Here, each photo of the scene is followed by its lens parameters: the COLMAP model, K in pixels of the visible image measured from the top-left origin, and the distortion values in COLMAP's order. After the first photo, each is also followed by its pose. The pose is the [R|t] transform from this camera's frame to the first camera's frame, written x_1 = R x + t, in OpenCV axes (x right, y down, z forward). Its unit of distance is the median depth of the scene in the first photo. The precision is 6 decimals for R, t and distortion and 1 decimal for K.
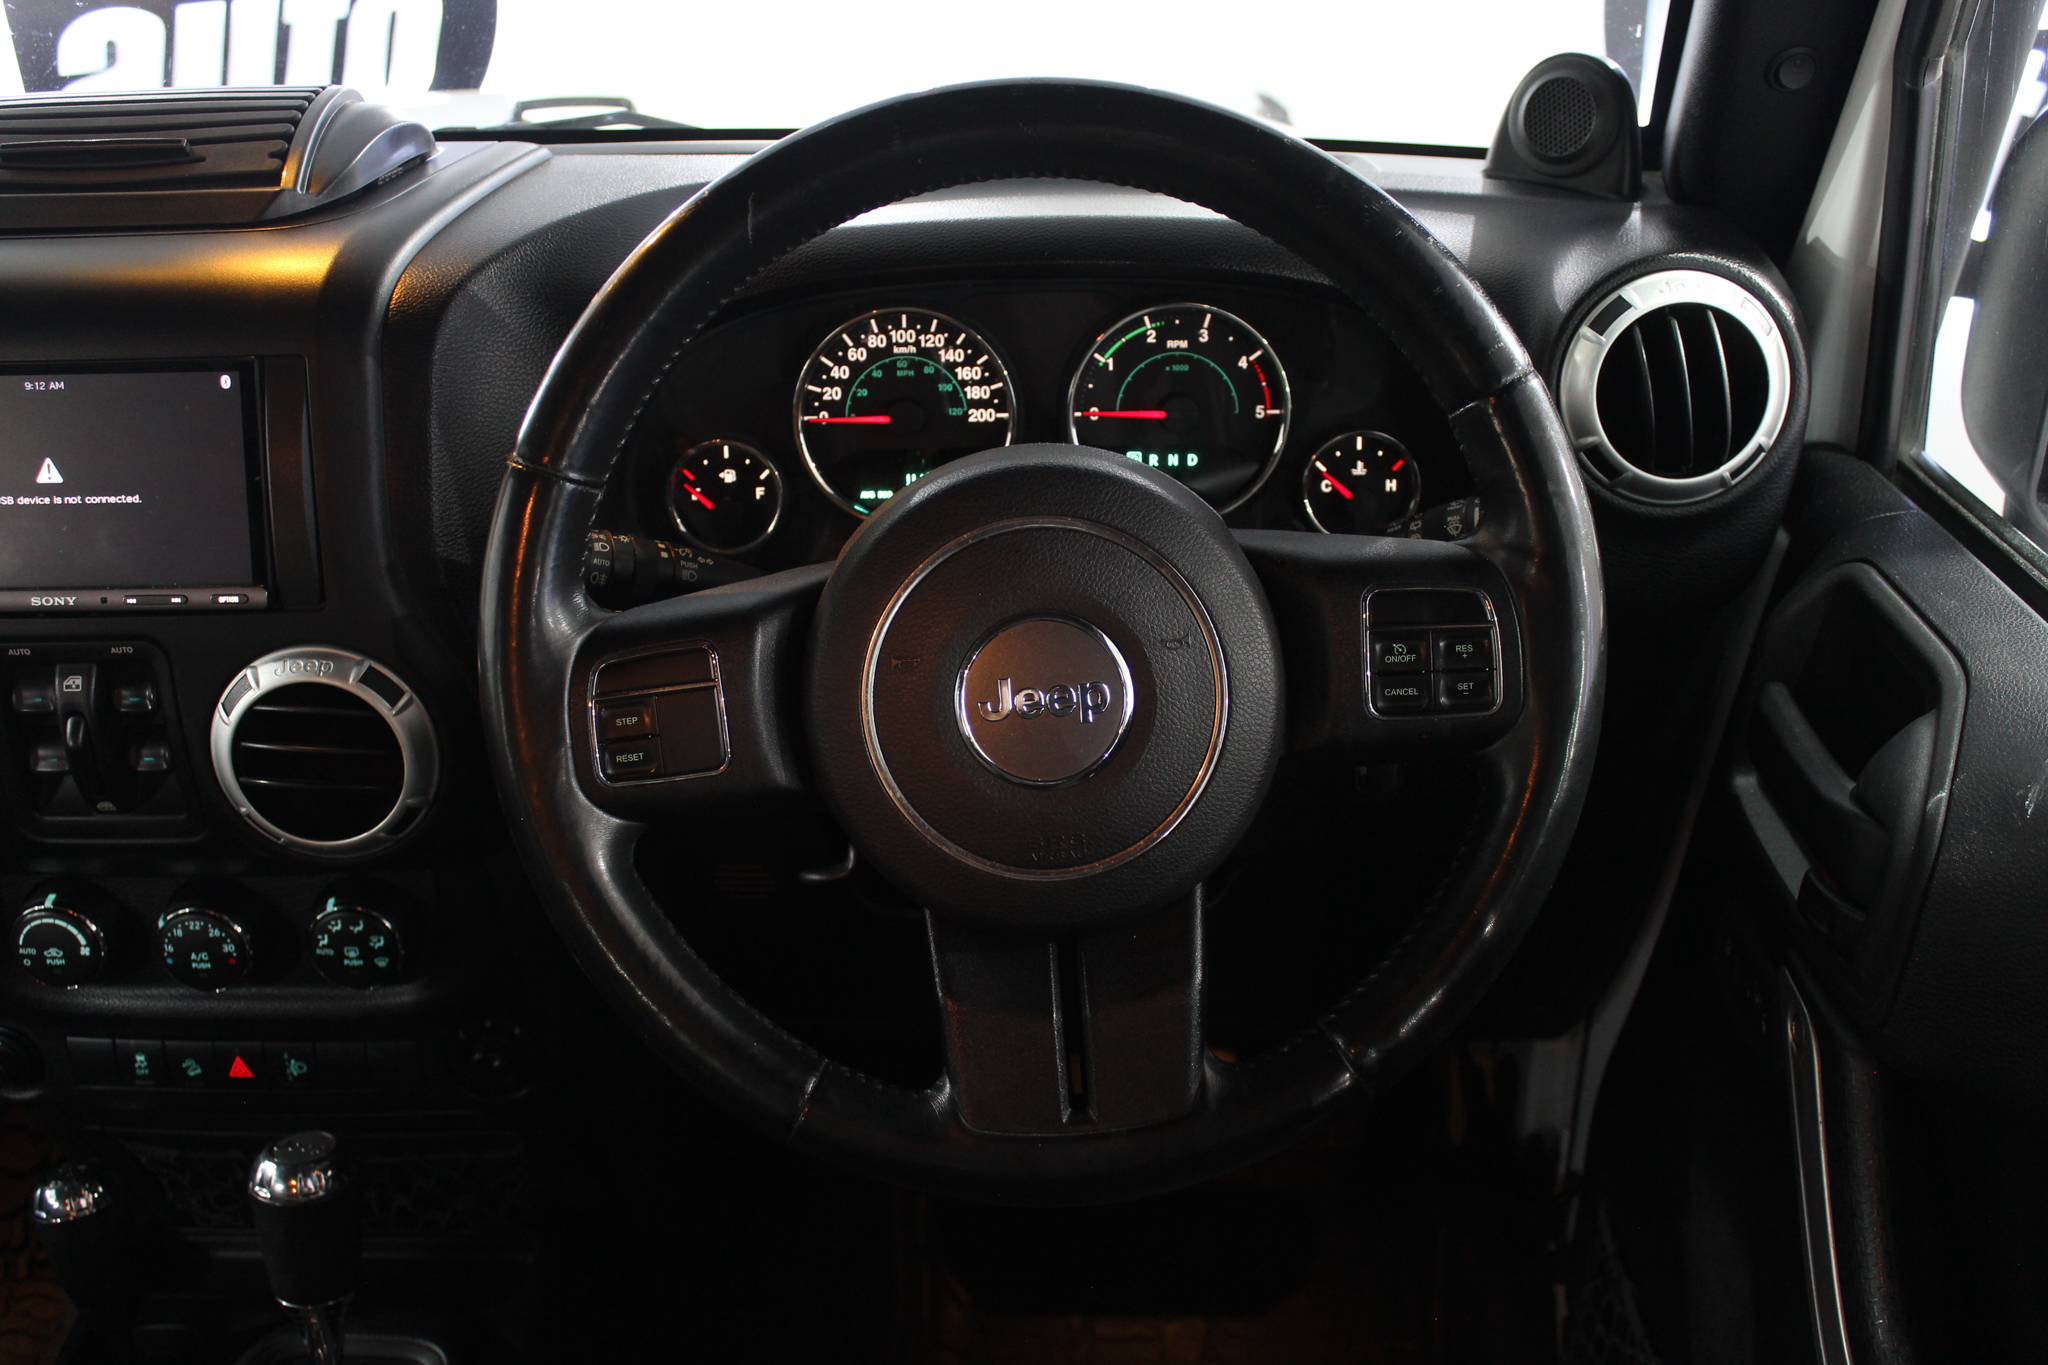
lens RADIAL K [[2120.1, 0, 1036.7], [0, 2120.1, 693.0], [0, 0, 1]] dist [-0.079811, 0.000000]
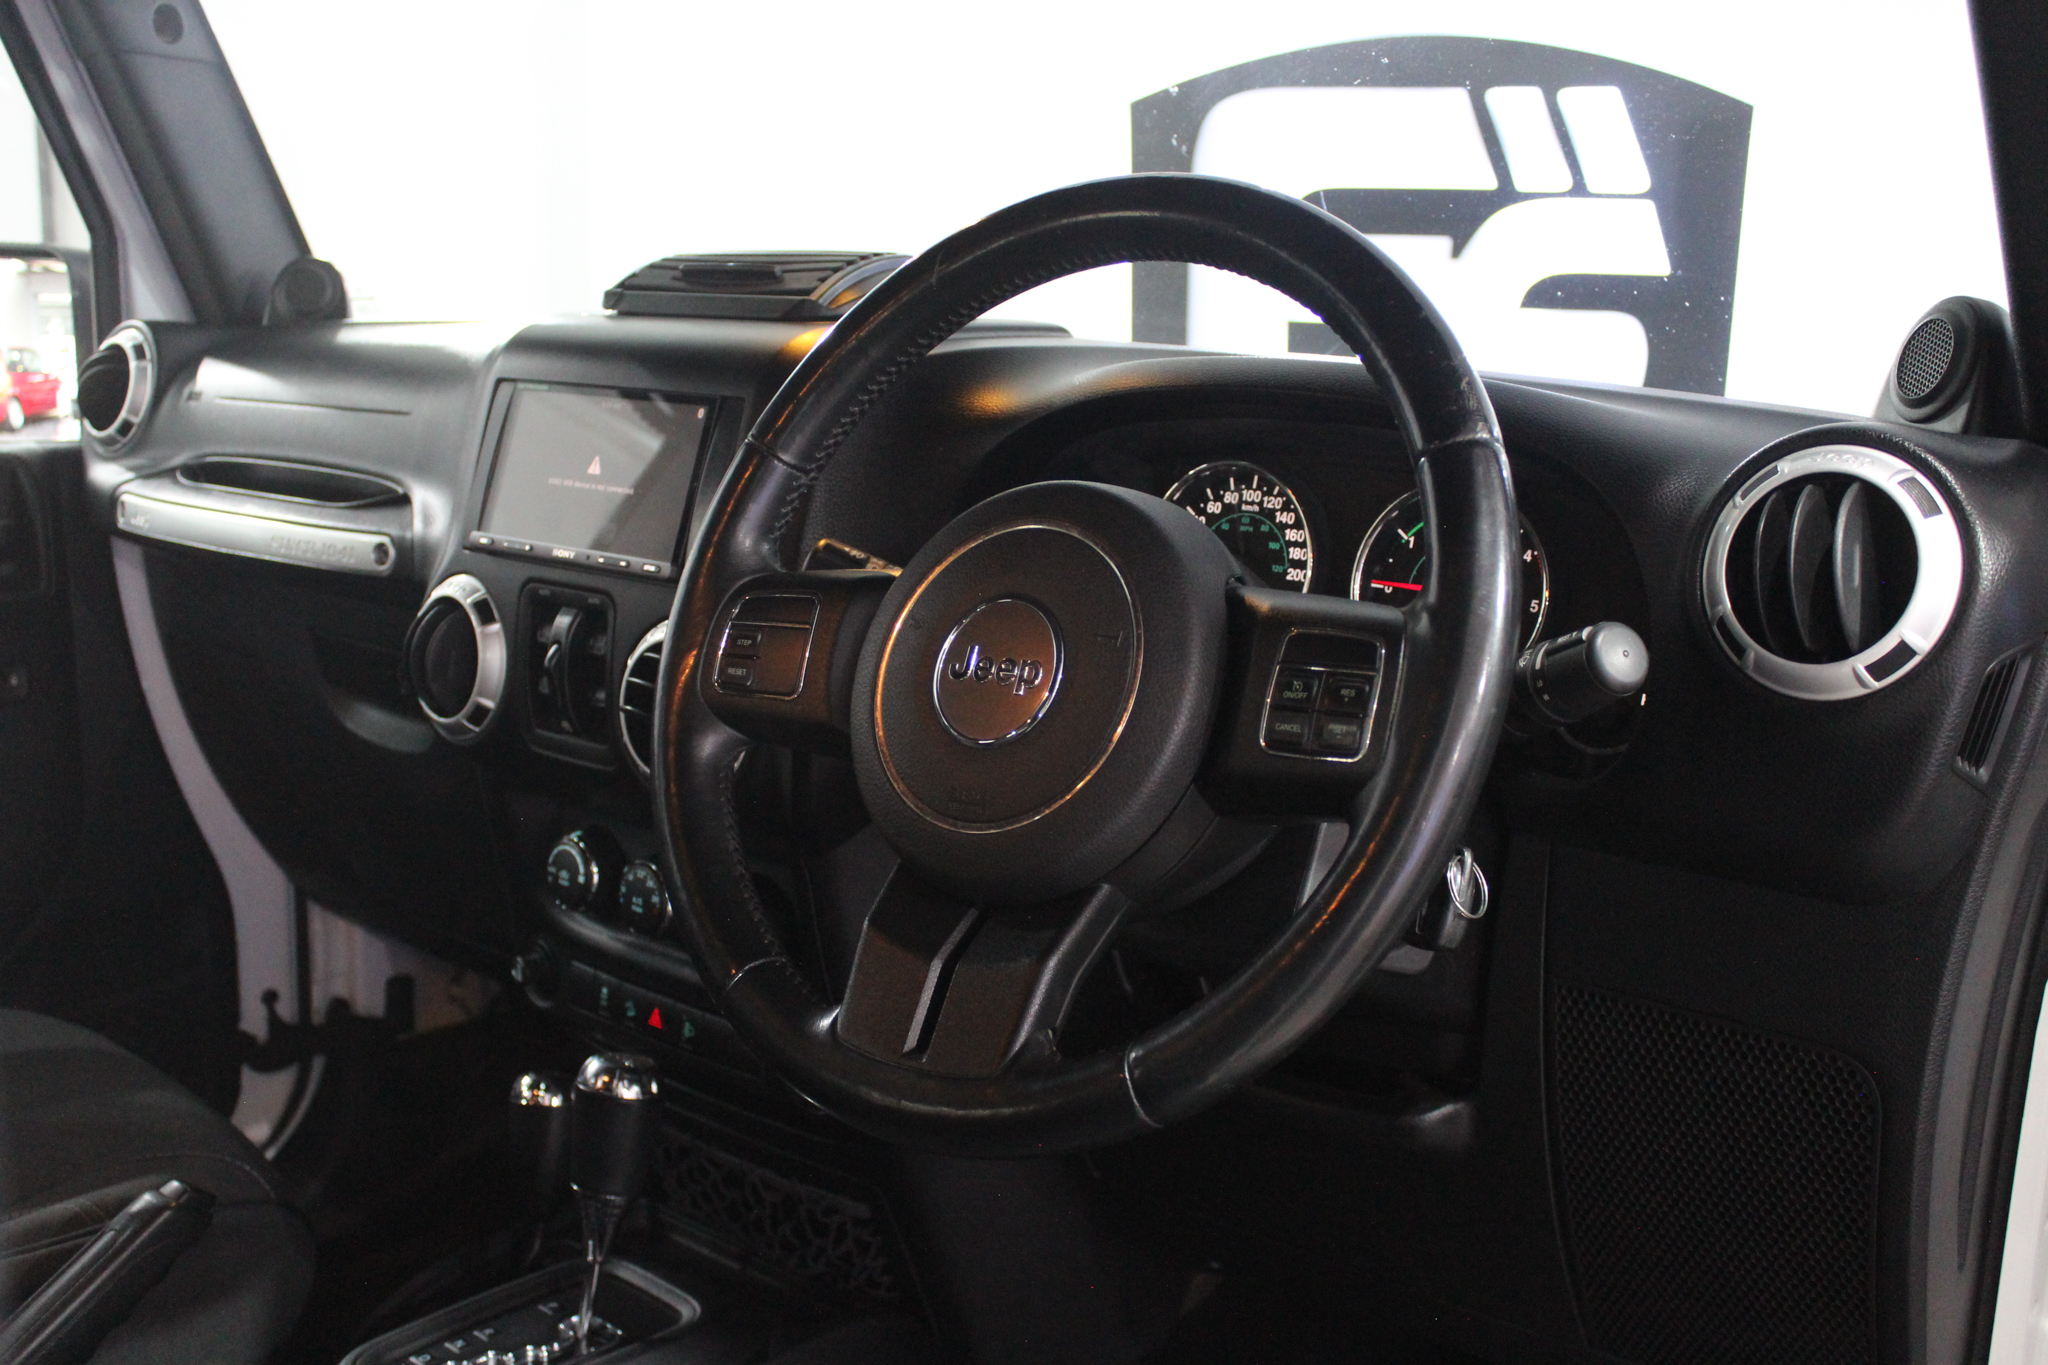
lens RADIAL K [[2120.1, 0, 1025.1], [0, 2120.1, 672.7], [0, 0, 1]] dist [-0.079811, 0.000000]
pose [[0.771422, 0.153719, -0.617477, 0.539174], [-0.328728, 0.927137, -0.179876, 0.153402], [0.544836, 0.341743, 0.765745, 0.122021]]
